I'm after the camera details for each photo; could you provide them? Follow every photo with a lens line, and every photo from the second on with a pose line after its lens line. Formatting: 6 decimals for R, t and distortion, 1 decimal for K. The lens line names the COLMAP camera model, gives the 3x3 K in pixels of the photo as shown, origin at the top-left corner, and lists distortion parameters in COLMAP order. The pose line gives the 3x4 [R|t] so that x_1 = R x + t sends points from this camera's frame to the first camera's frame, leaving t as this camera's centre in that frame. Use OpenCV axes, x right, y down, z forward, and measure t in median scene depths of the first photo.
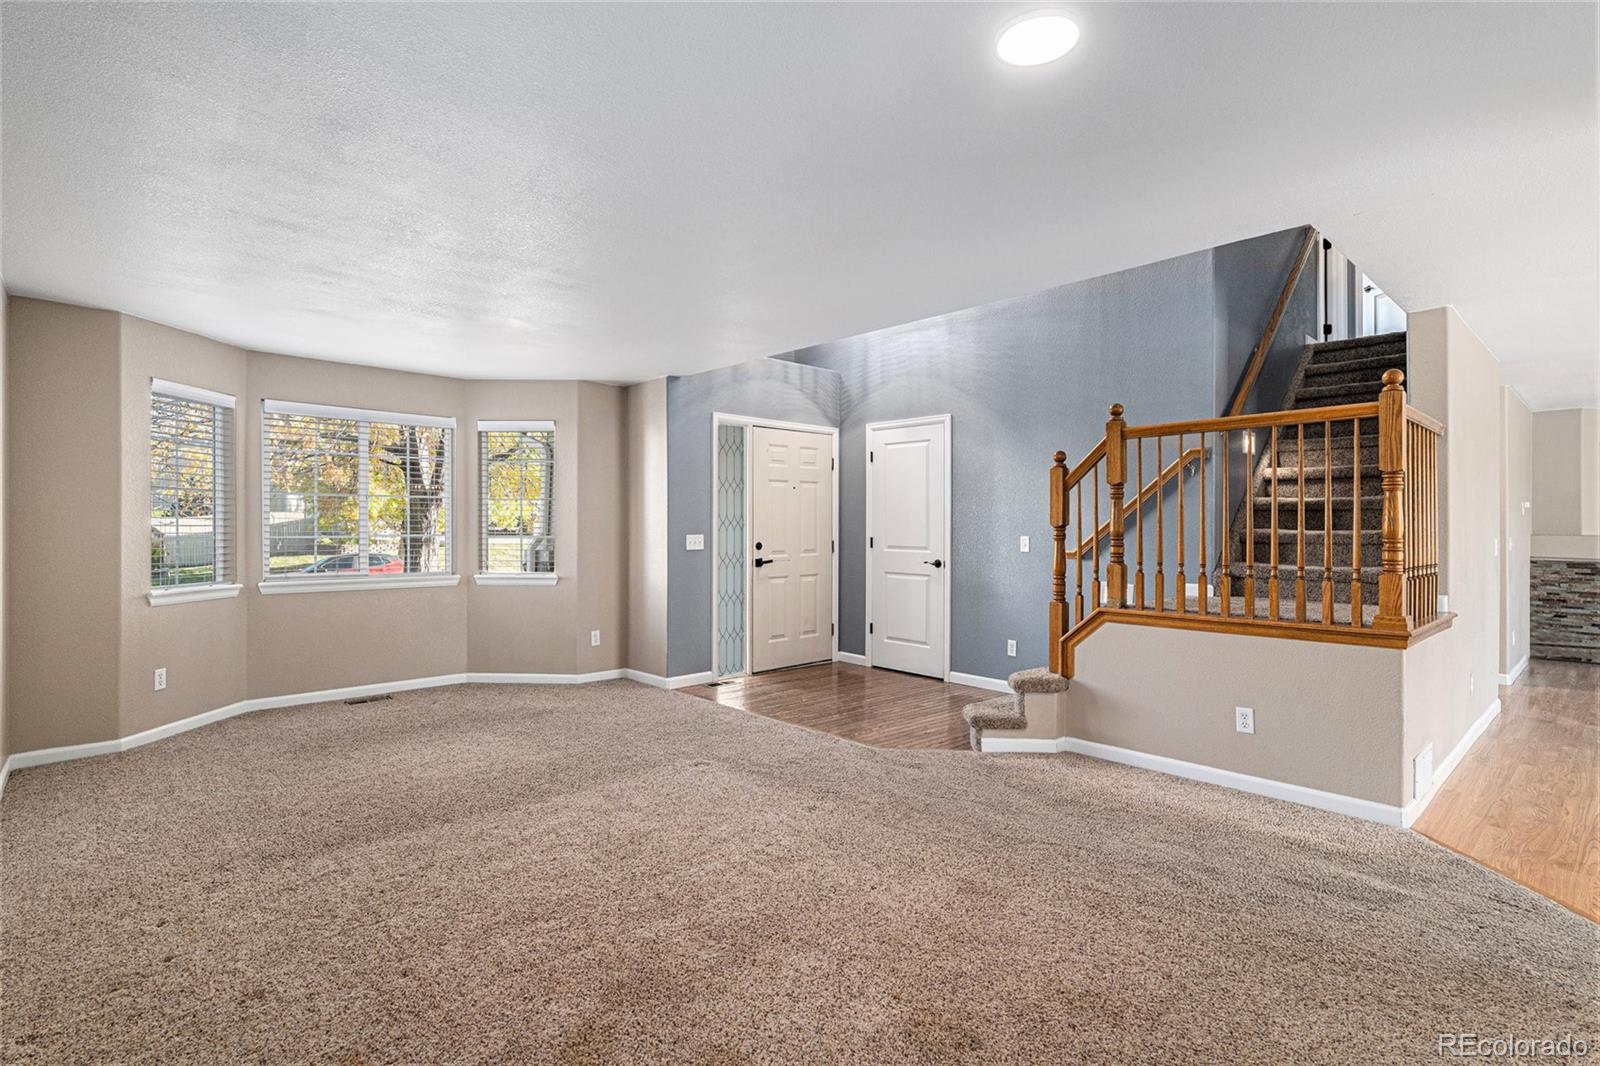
lens RADIAL K [[774.2, 0, 796.0], [0, 774.2, 526.1], [0, 0, 1]] dist [0.004357, 0.000392]
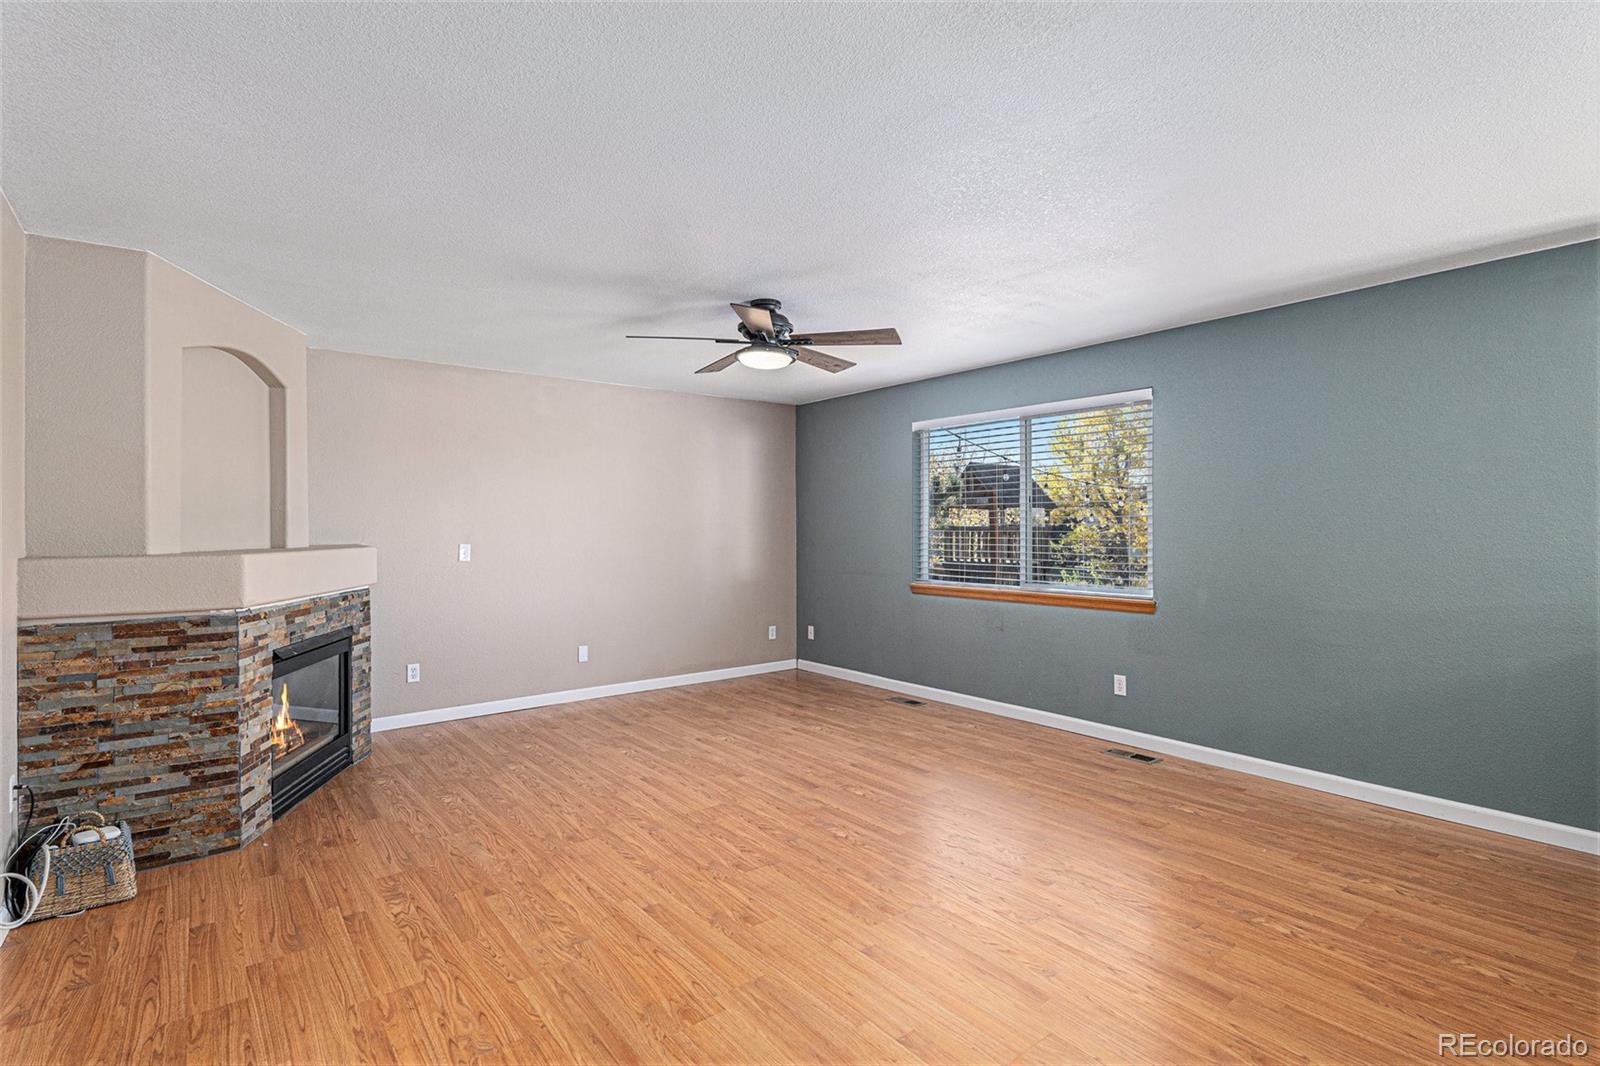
lens RADIAL K [[774.2, 0, 796.1], [0, 774.2, 528.0], [0, 0, 1]] dist [0.004357, 0.000392]
pose [[0.070064, -0.003307, 0.997537, 0.616673], [0.004379, 0.999986, 0.003007, -0.001973], [-0.997533, 0.004158, 0.070078, 0.620645]]
